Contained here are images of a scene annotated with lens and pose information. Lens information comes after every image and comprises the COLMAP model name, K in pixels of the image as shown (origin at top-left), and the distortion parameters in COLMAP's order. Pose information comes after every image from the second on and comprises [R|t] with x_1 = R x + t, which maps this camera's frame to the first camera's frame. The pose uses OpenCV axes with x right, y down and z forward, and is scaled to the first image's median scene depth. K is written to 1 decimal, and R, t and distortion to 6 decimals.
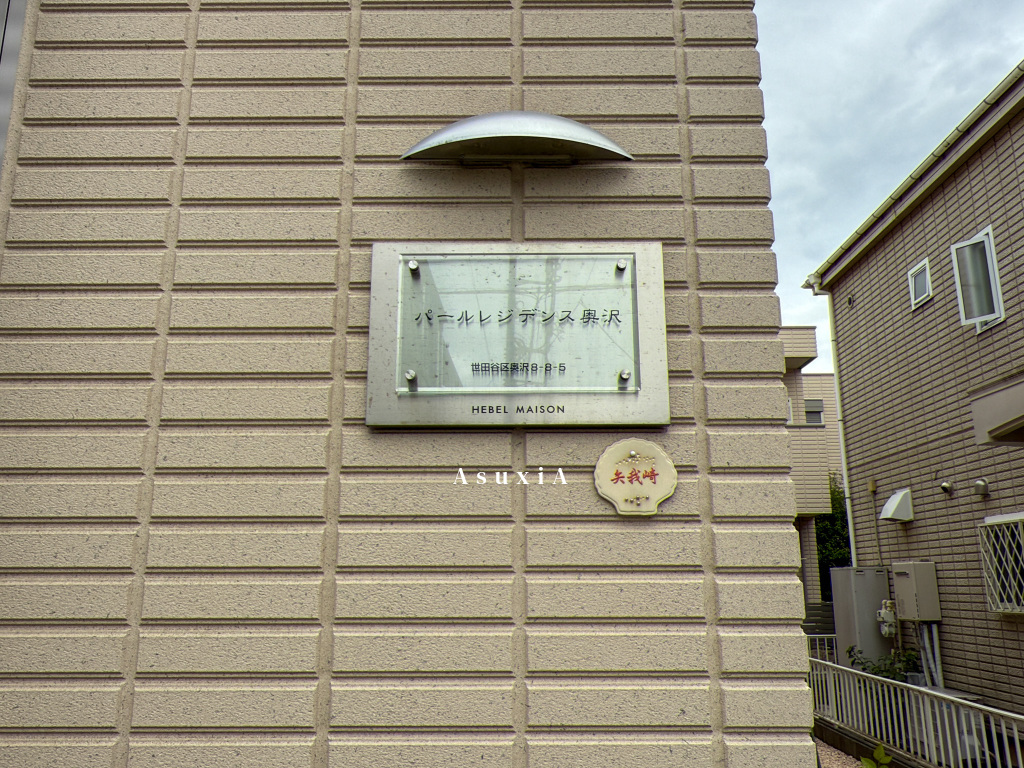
lens RADIAL K [[840.3, 0, 512.0], [0, 840.3, 384.0], [0, 0, 1]] dist [-0.011600, -0.001494]
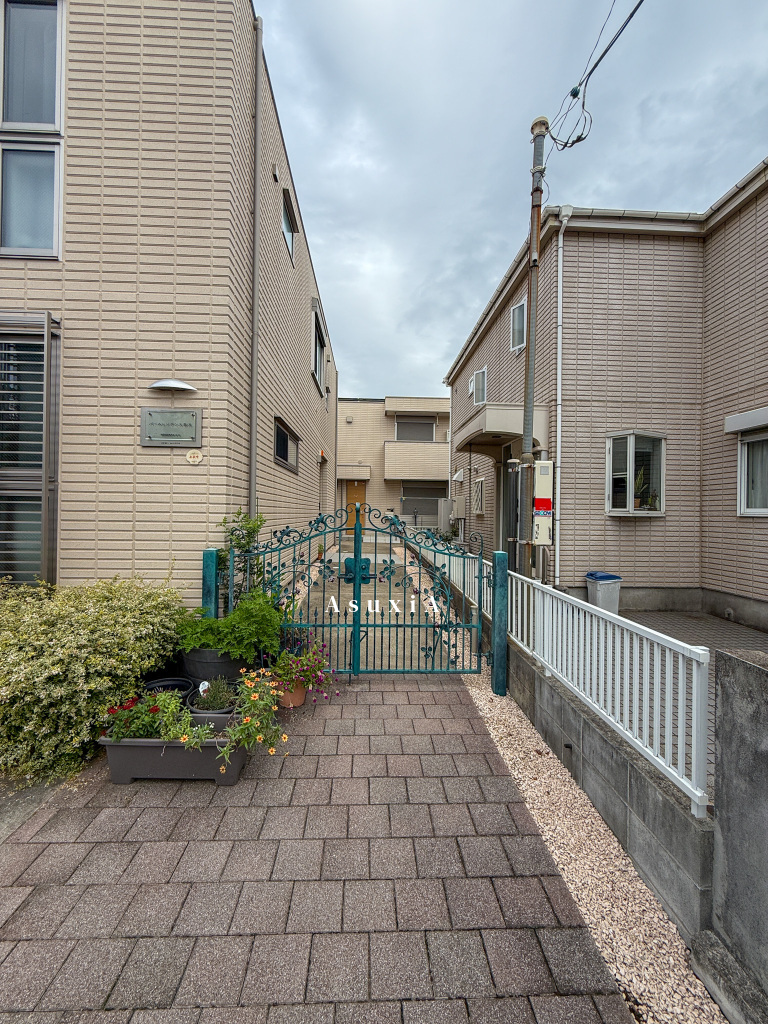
lens RADIAL K [[406.0, 0, 384.0], [0, 406.0, 512.0], [0, 0, 1]] dist [-0.007633, 0.000015]
pose [[0.999156, 0.019856, 0.035972, 1.114673], [-0.027605, 0.972861, 0.229740, -0.149941], [-0.030434, -0.230539, 0.972587, -1.390790]]
